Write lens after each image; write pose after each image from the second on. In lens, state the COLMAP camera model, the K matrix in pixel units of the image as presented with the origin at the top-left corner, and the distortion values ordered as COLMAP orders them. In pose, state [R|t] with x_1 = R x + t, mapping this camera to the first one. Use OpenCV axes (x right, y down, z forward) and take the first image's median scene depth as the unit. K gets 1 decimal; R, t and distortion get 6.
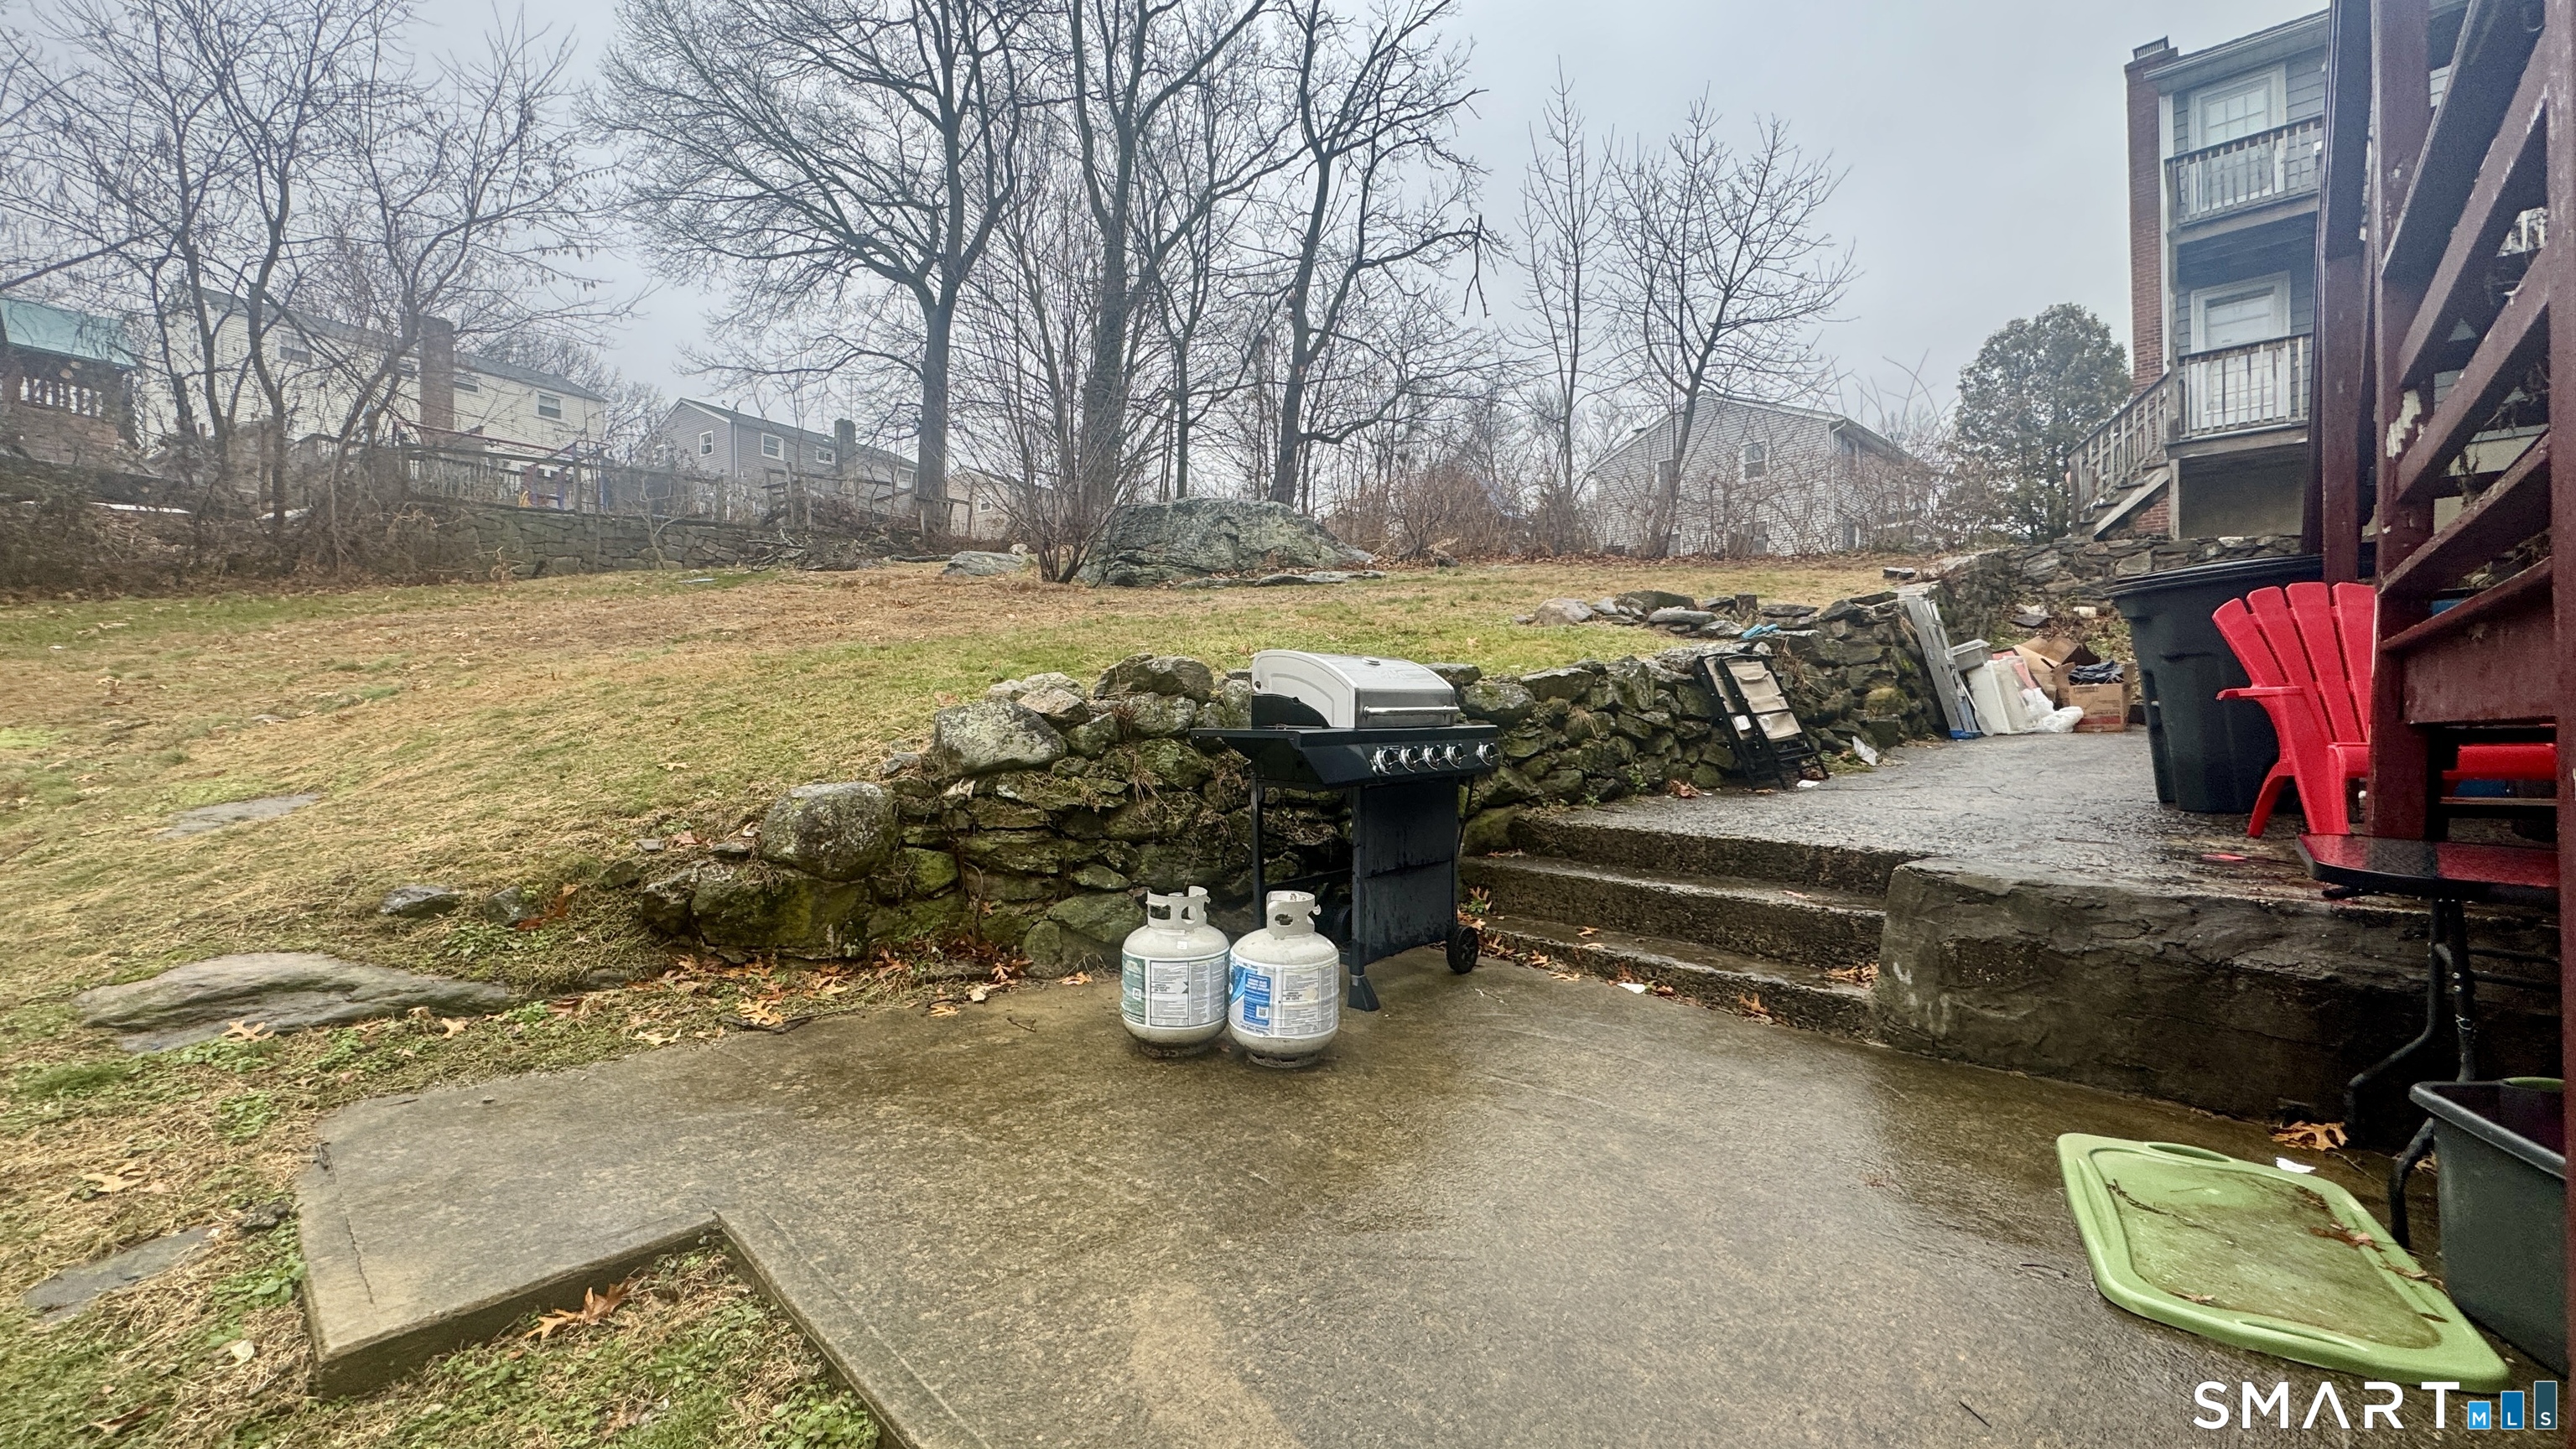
lens RADIAL K [[1030.4, 0, 1281.4], [0, 1030.4, 723.7], [0, 0, 1]] dist [-0.002447, 0.000100]
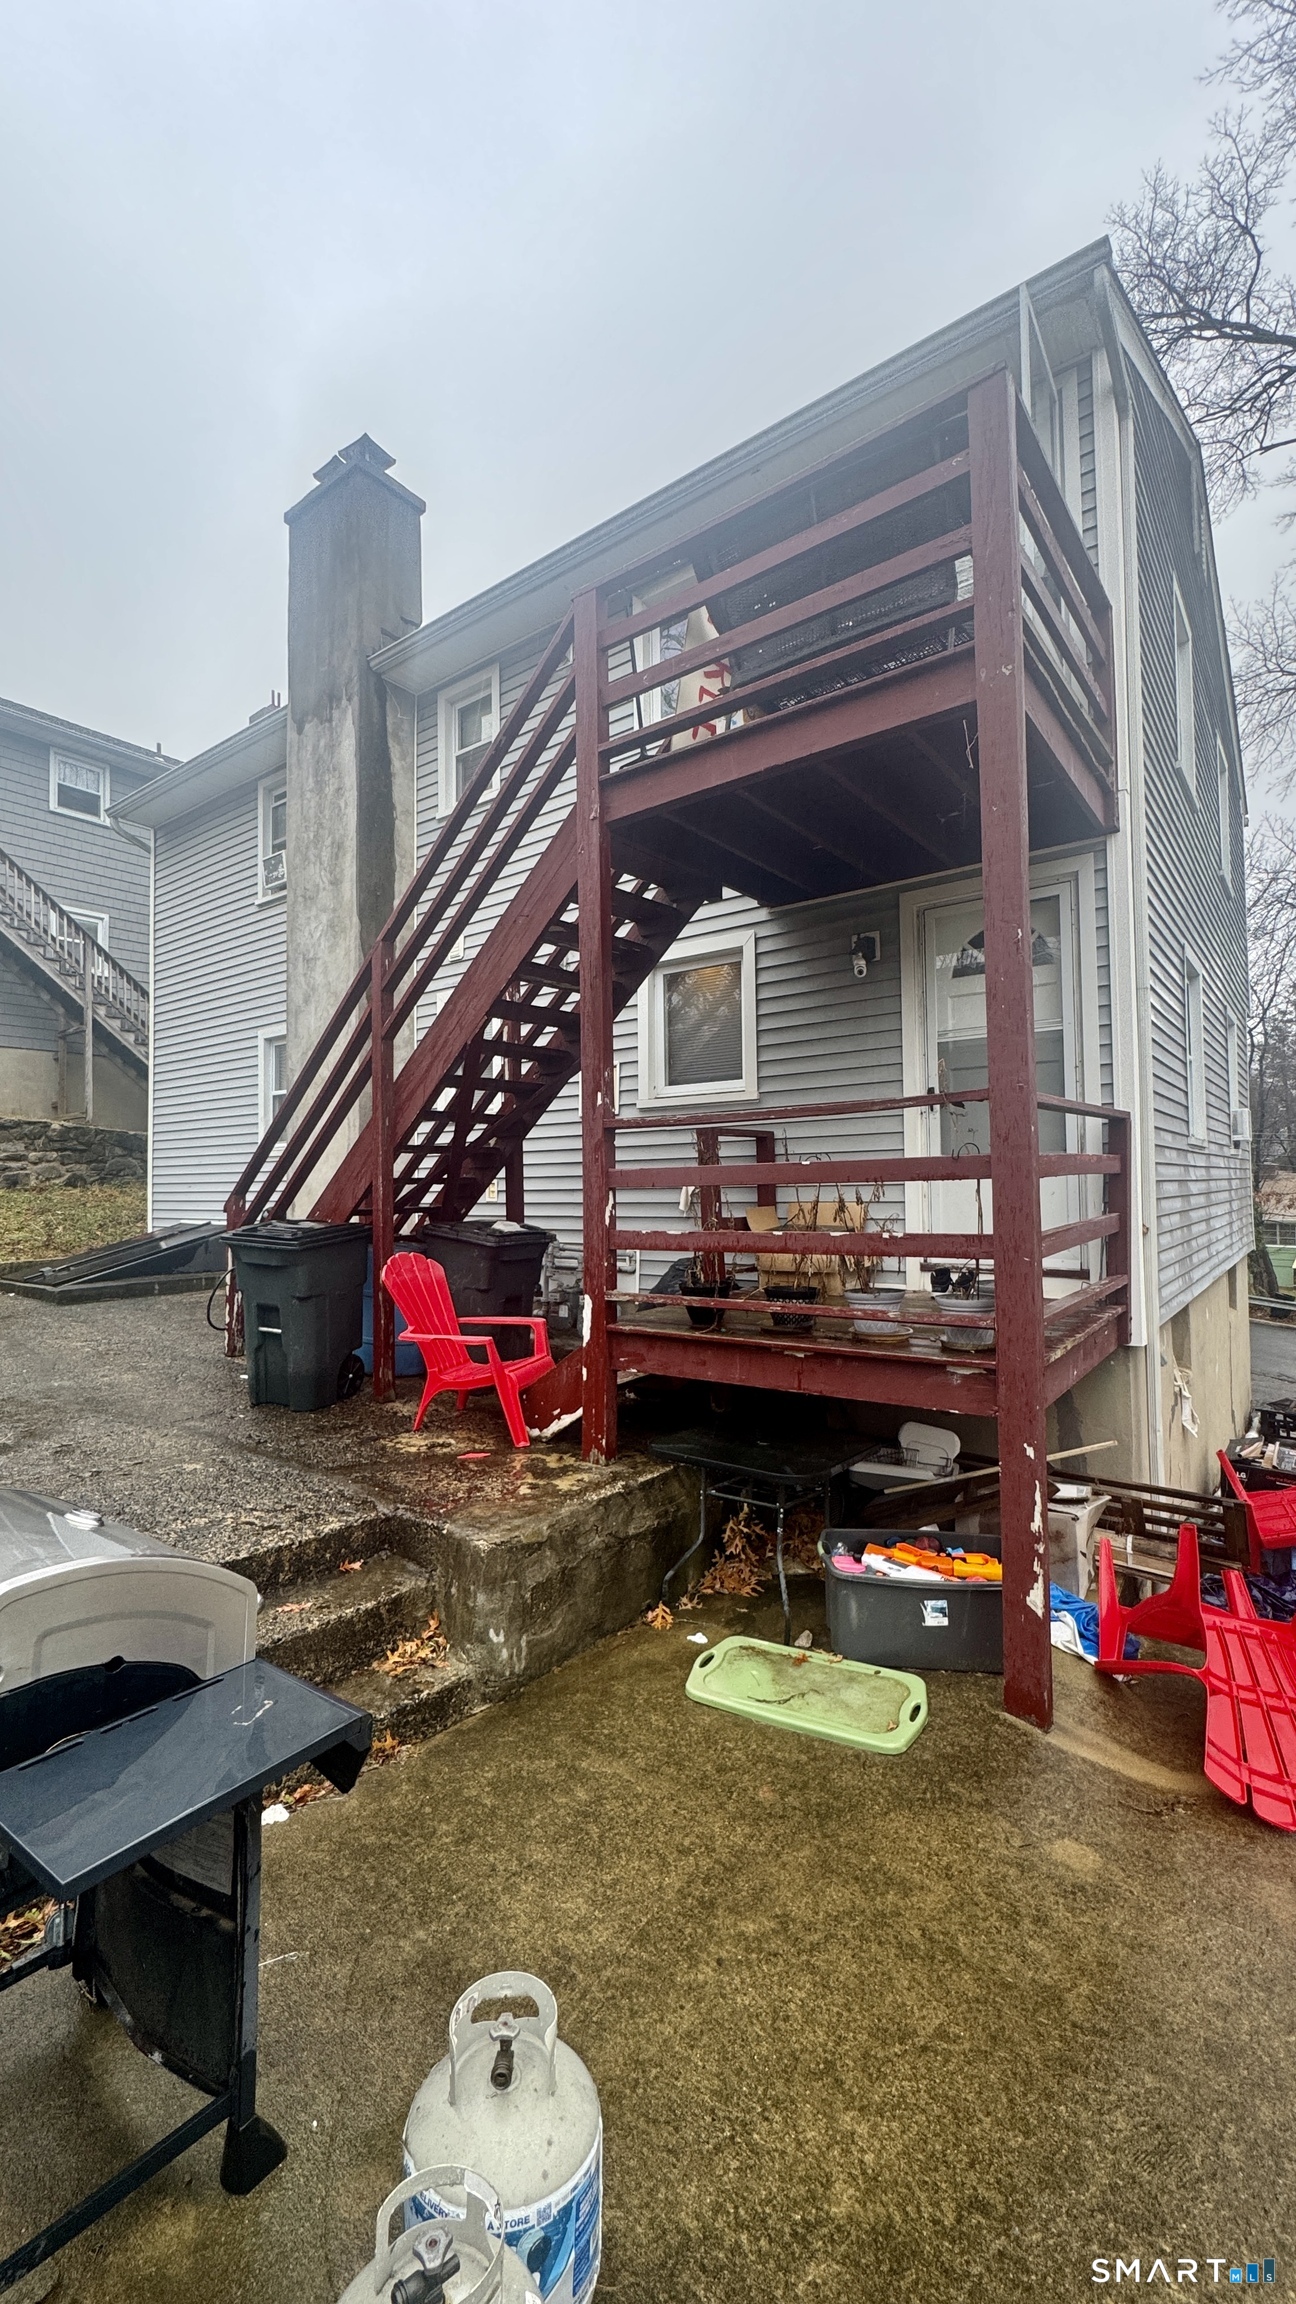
lens RADIAL K [[921.6, 0, 647.5], [0, 921.6, 1153.2], [0, 0, 1]] dist [-0.002447, 0.000100]
pose [[-0.092415, 0.038809, 0.994964, -0.508402], [0.008763, 0.999233, -0.038161, -0.280107], [-0.995682, 0.005192, -0.092685, 0.928096]]
